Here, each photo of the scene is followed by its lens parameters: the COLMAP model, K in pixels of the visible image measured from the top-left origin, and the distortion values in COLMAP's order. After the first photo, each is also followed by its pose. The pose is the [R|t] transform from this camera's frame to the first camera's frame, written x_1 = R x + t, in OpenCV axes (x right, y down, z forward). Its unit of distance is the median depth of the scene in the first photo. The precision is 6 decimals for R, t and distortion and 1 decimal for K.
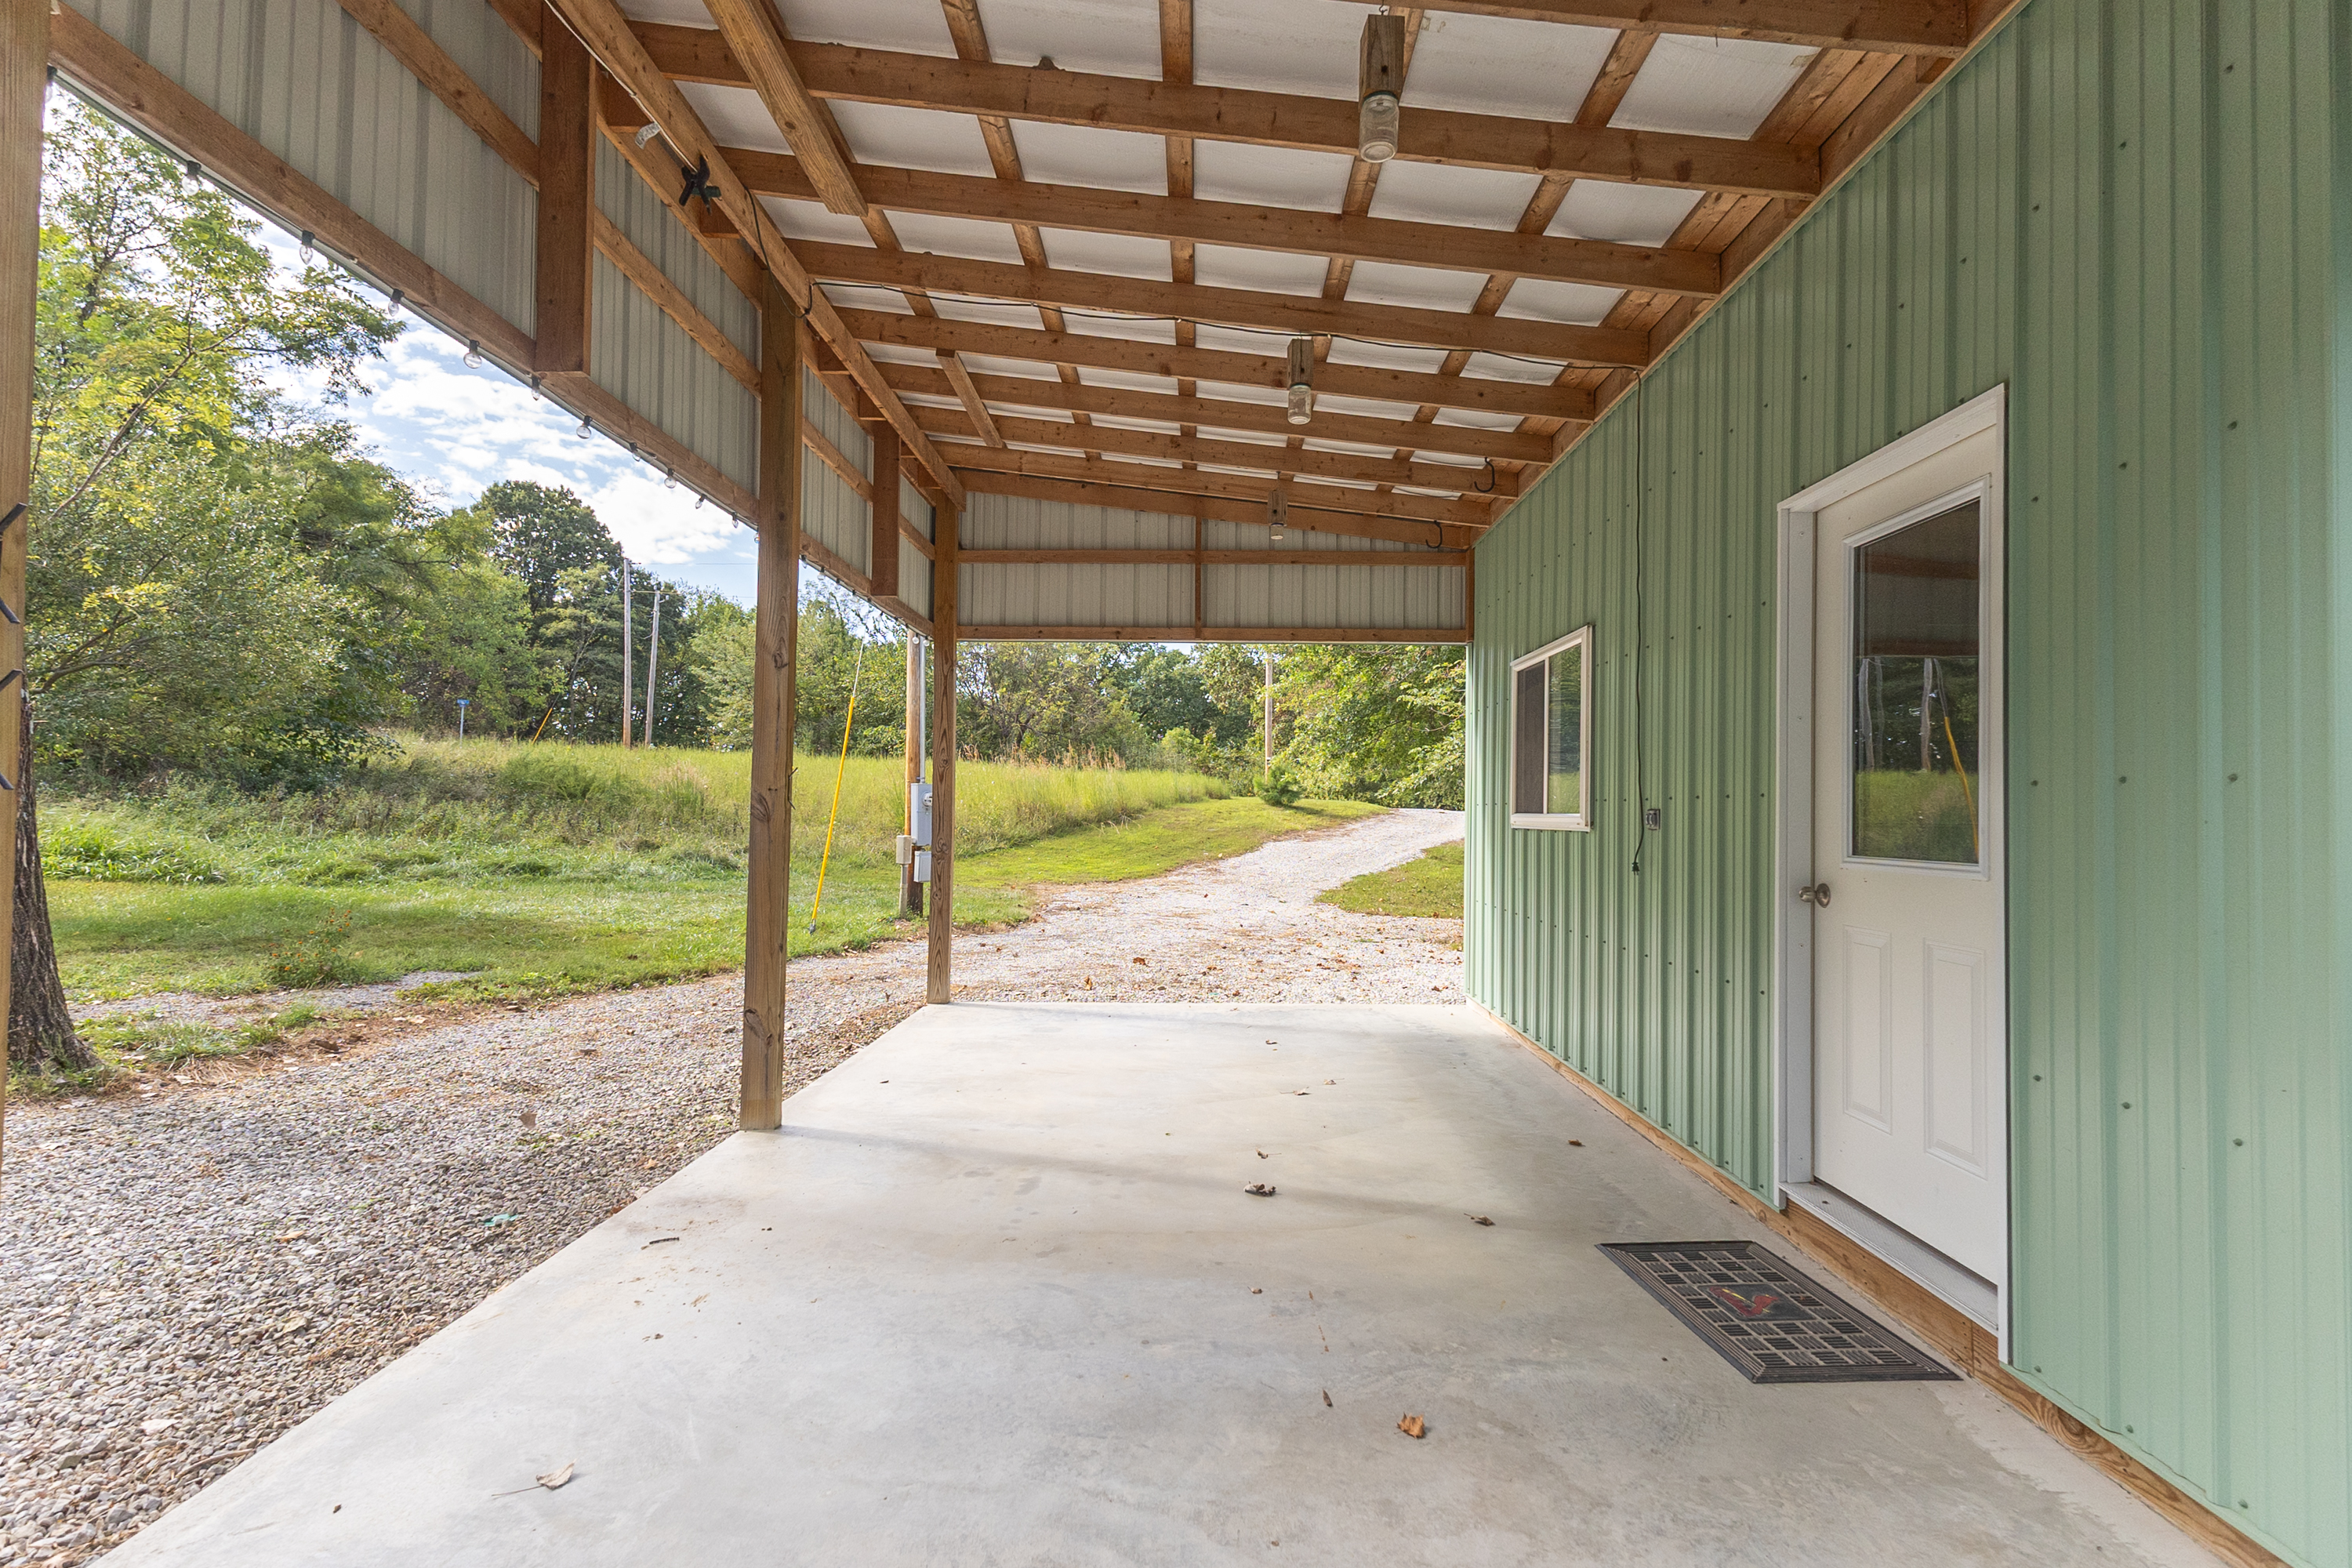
lens RADIAL K [[1073.4, 0, 1168.3], [0, 1073.4, 782.1], [0, 0, 1]] dist [0.019659, -0.000259]
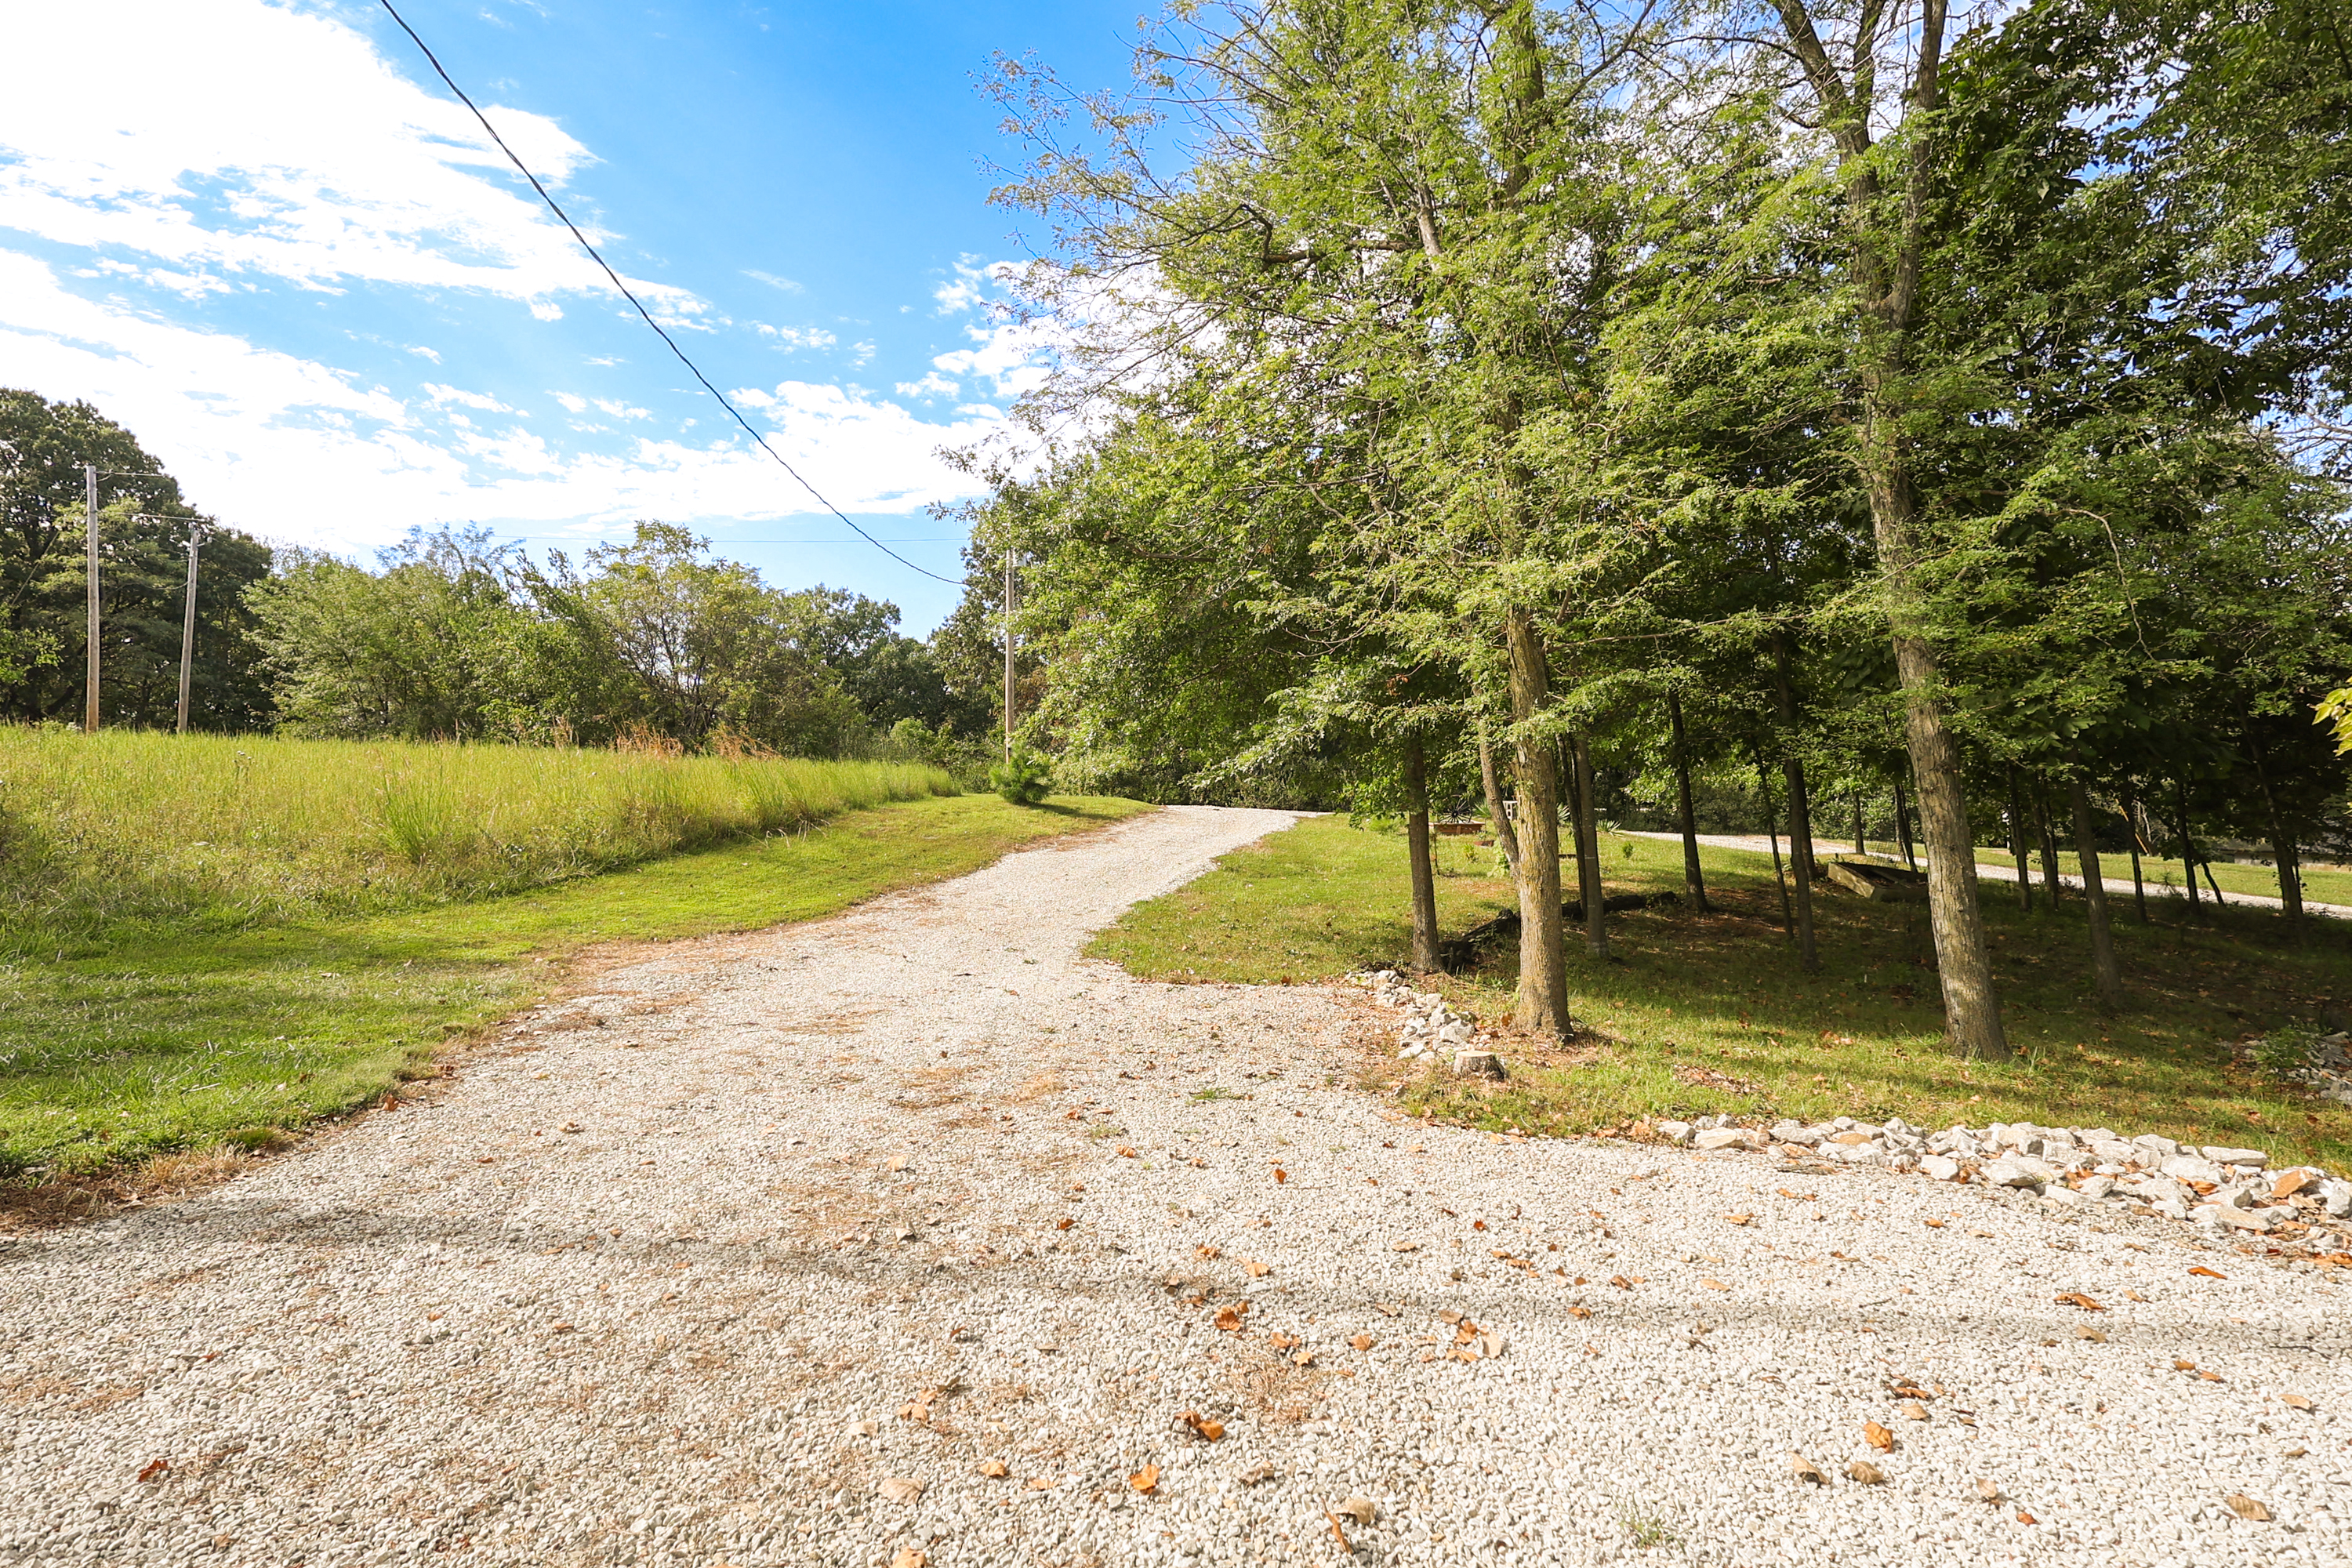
lens RADIAL K [[1073.4, 0, 1168.3], [0, 1073.4, 782.1], [0, 0, 1]] dist [0.019659, -0.000259]
pose [[0.972028, -0.007346, 0.234749, 0.022622], [0.007019, 0.999973, 0.002225, 0.005255], [-0.234759, -0.000515, 0.972053, 0.217376]]
